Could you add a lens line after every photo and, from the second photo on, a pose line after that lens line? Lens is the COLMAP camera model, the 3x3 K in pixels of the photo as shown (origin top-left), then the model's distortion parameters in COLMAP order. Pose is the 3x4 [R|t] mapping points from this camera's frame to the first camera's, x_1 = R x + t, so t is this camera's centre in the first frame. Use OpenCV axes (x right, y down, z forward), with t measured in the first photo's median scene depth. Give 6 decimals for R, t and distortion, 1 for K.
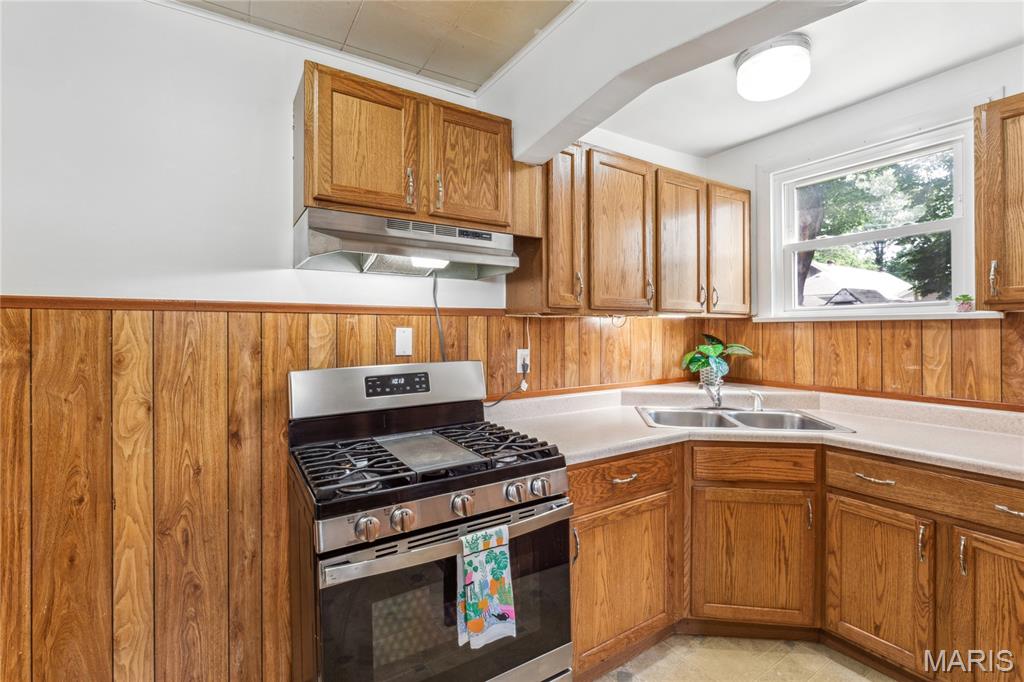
lens RADIAL K [[470.5, 0, 518.1], [0, 470.5, 333.1], [0, 0, 1]] dist [0.003361, -0.000223]
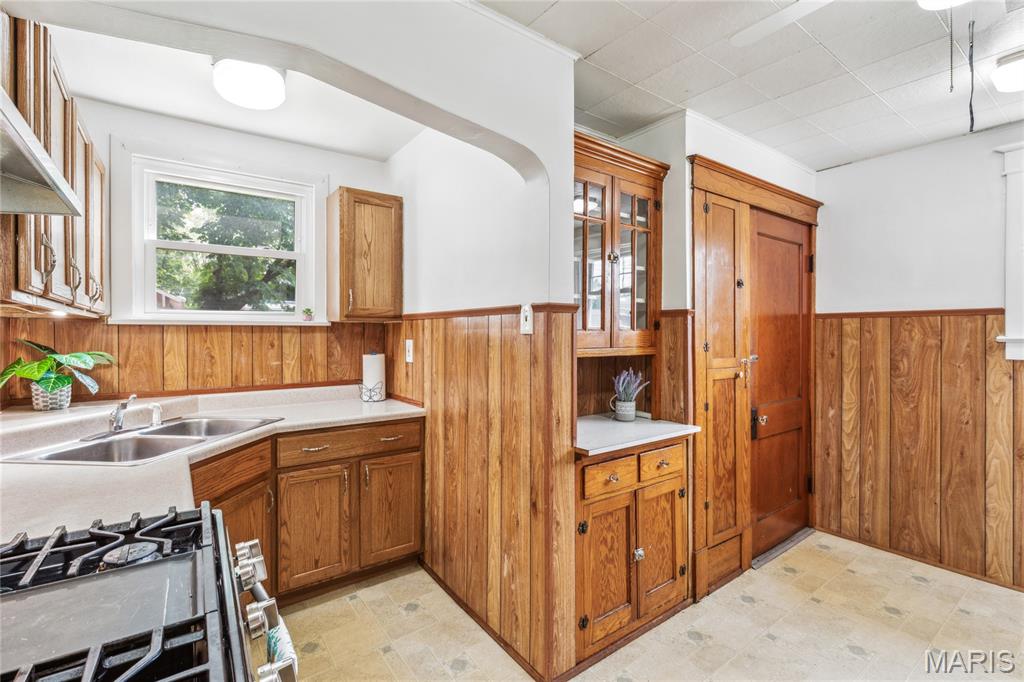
lens RADIAL K [[470.5, 0, 516.9], [0, 470.5, 336.5], [0, 0, 1]] dist [0.003361, -0.000223]
pose [[-0.067011, -0.005585, 0.997737, -0.443238], [0.007168, 0.999956, 0.006078, -0.001613], [-0.997726, 0.007559, -0.066968, 0.413074]]
